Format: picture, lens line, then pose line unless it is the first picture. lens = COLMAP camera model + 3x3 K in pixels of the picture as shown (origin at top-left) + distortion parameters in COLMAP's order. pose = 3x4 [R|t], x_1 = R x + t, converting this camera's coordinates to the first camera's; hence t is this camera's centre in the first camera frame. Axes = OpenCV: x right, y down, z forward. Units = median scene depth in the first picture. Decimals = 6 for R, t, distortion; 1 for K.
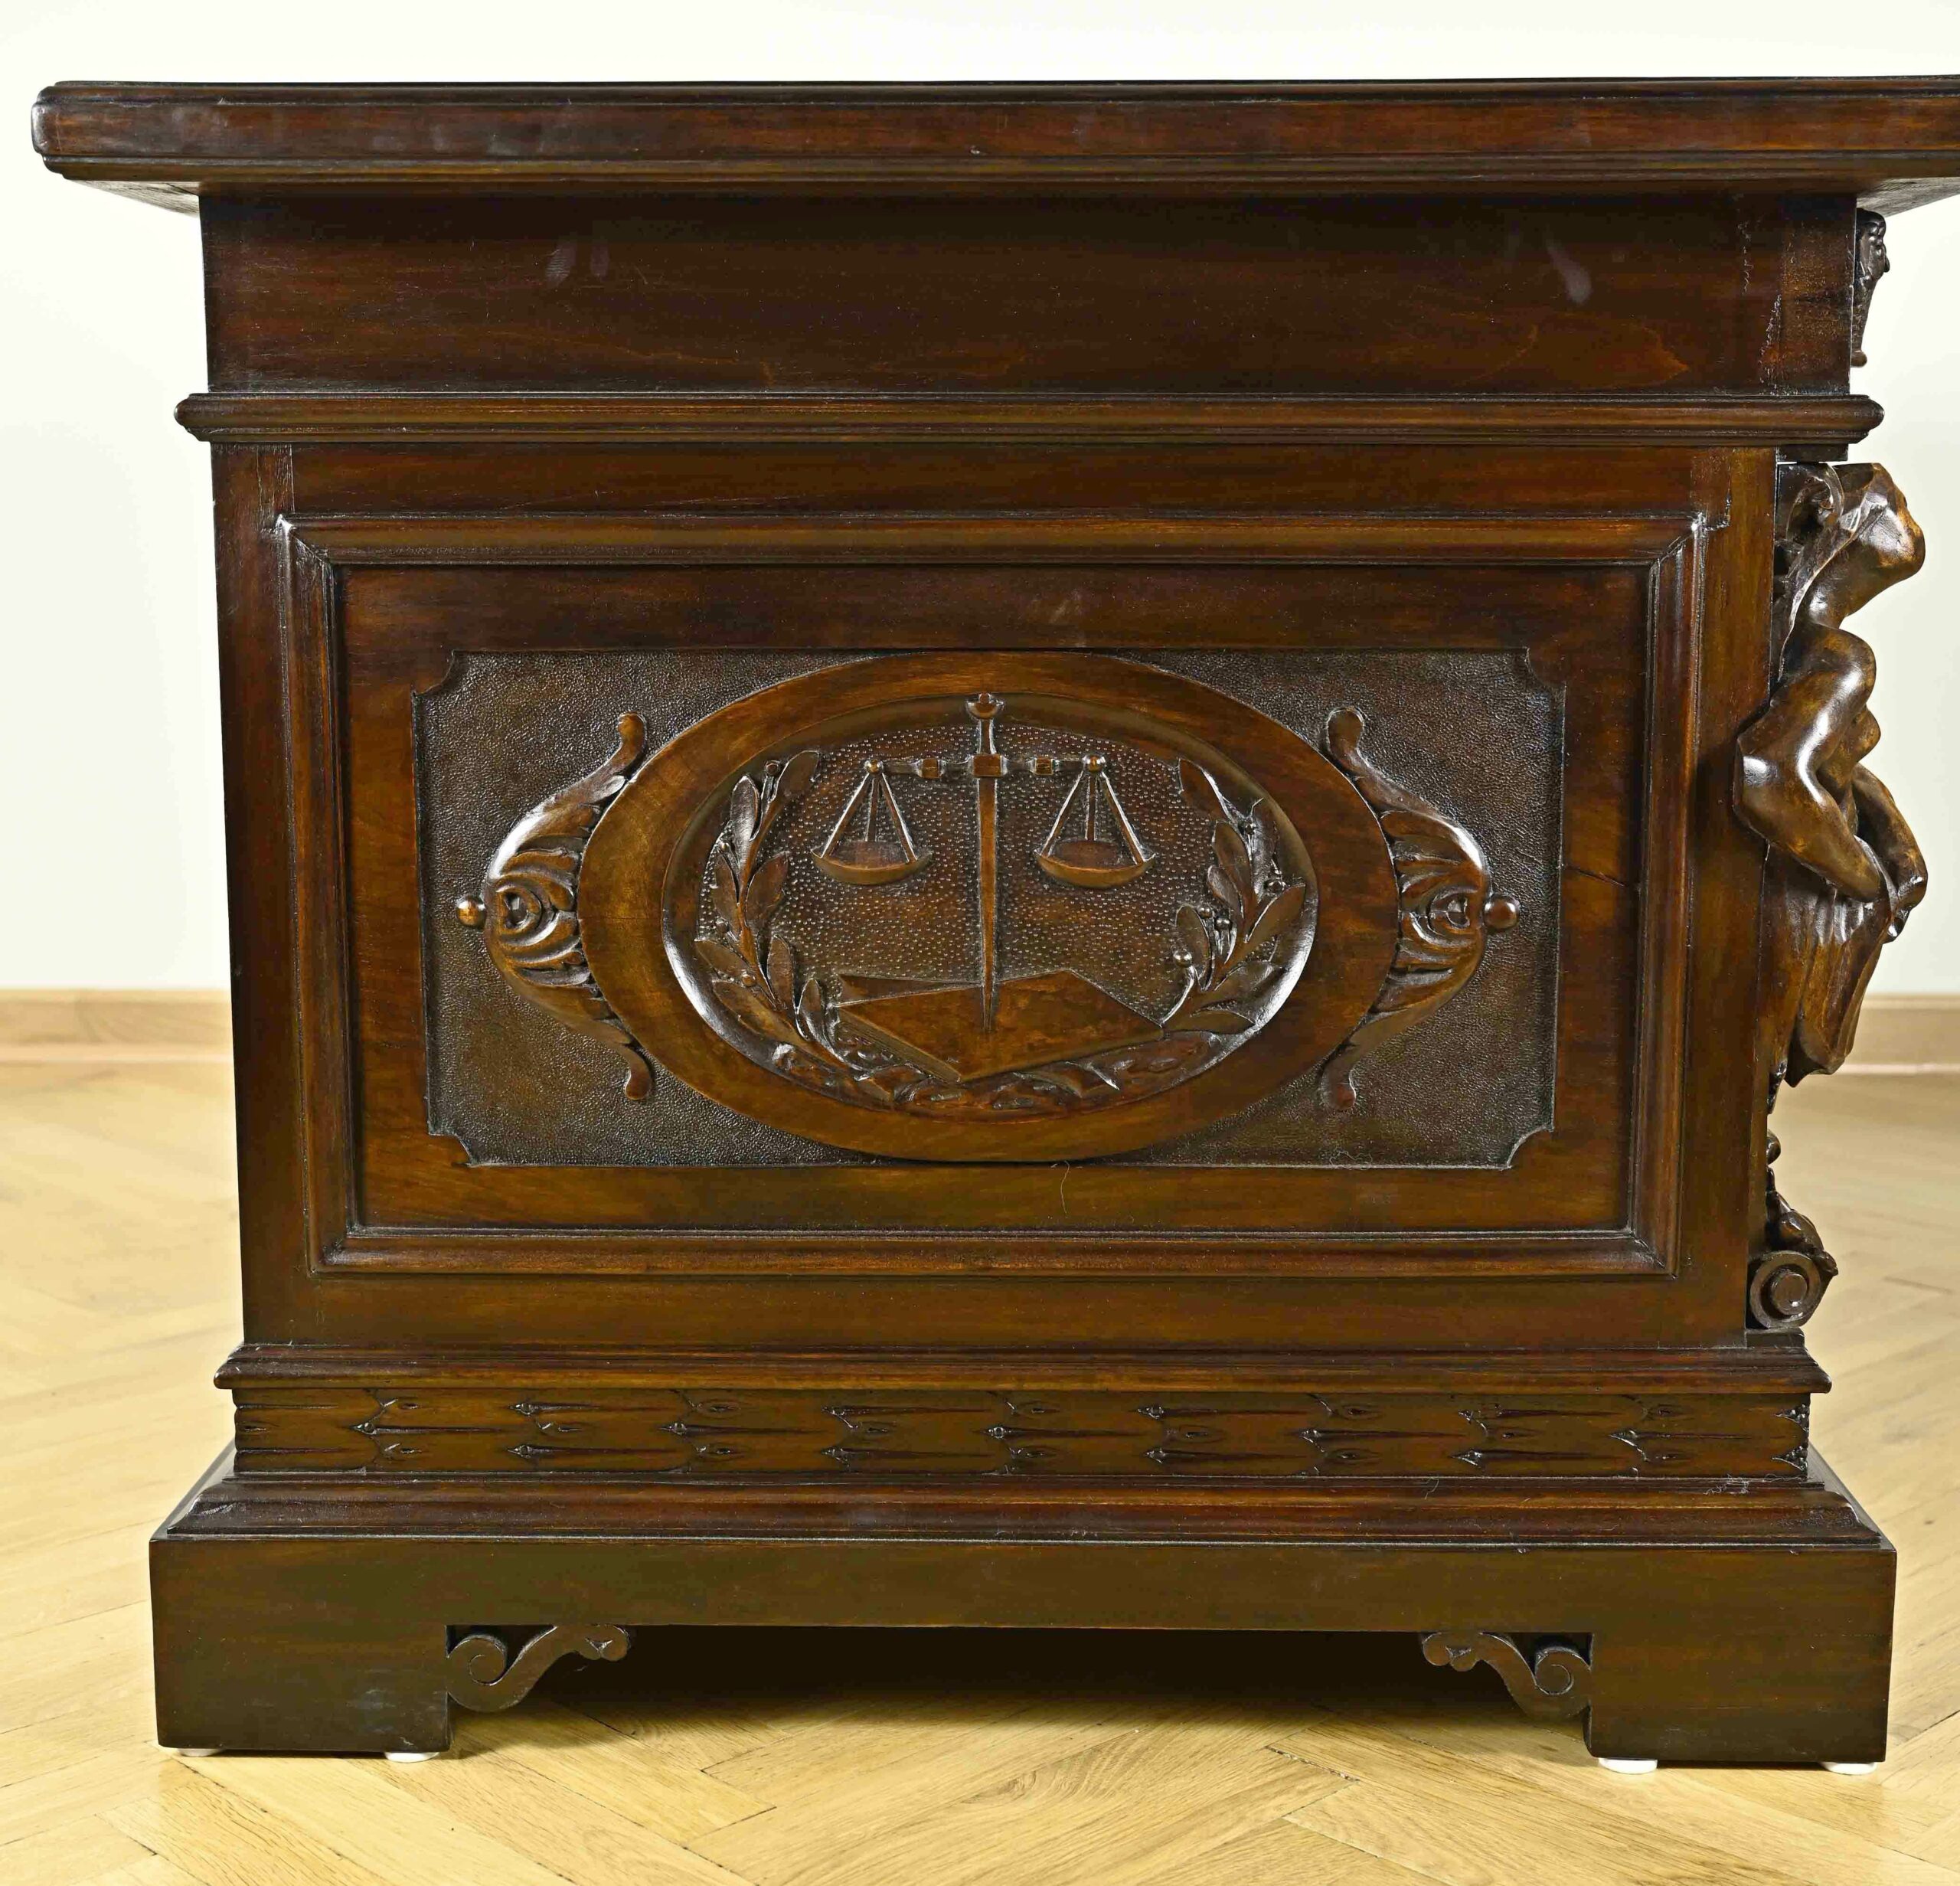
lens RADIAL K [[2993.4, 0, 998.7], [0, 2993.4, 941.6], [0, 0, 1]] dist [-0.040293, 0.000000]
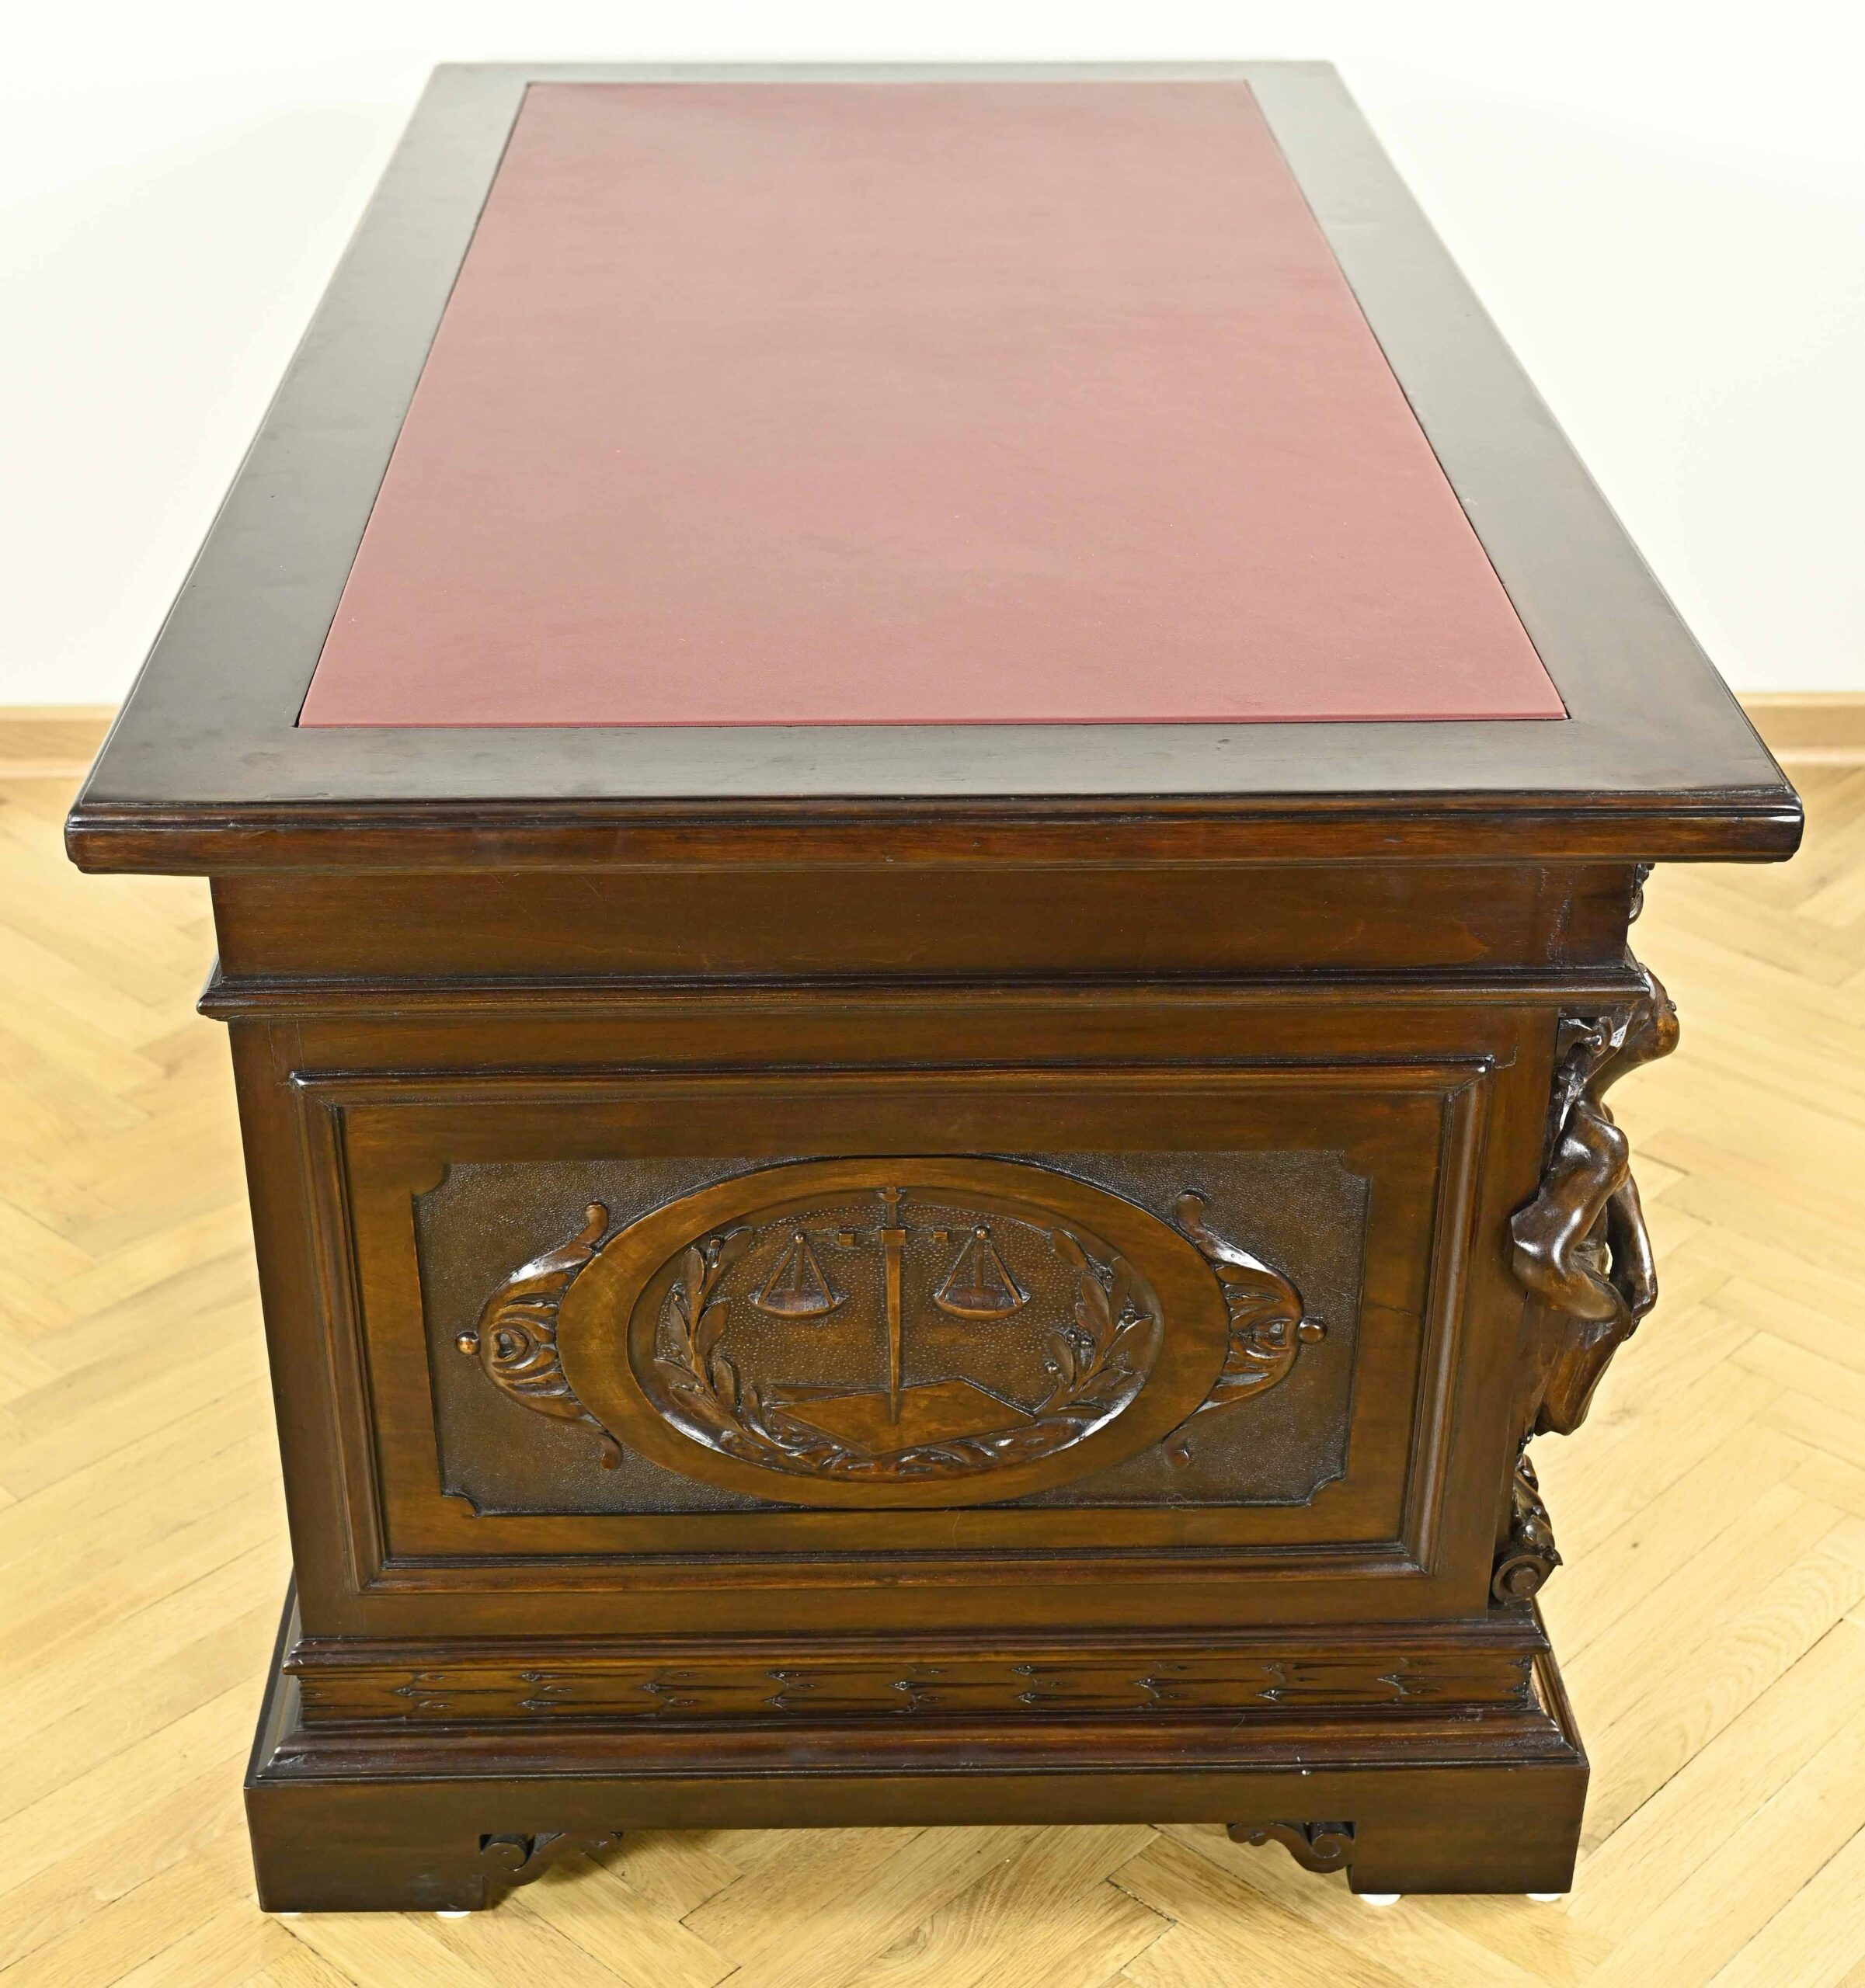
lens RADIAL K [[3096.3, 0, 918.0], [0, 3096.3, 995.5], [0, 0, 1]] dist [-0.063373, 0.000000]
pose [[0.998969, -0.018422, 0.041485, -0.043516], [0.002785, 0.937091, 0.349074, -0.580473], [-0.045306, -0.348598, 0.936177, -0.134071]]
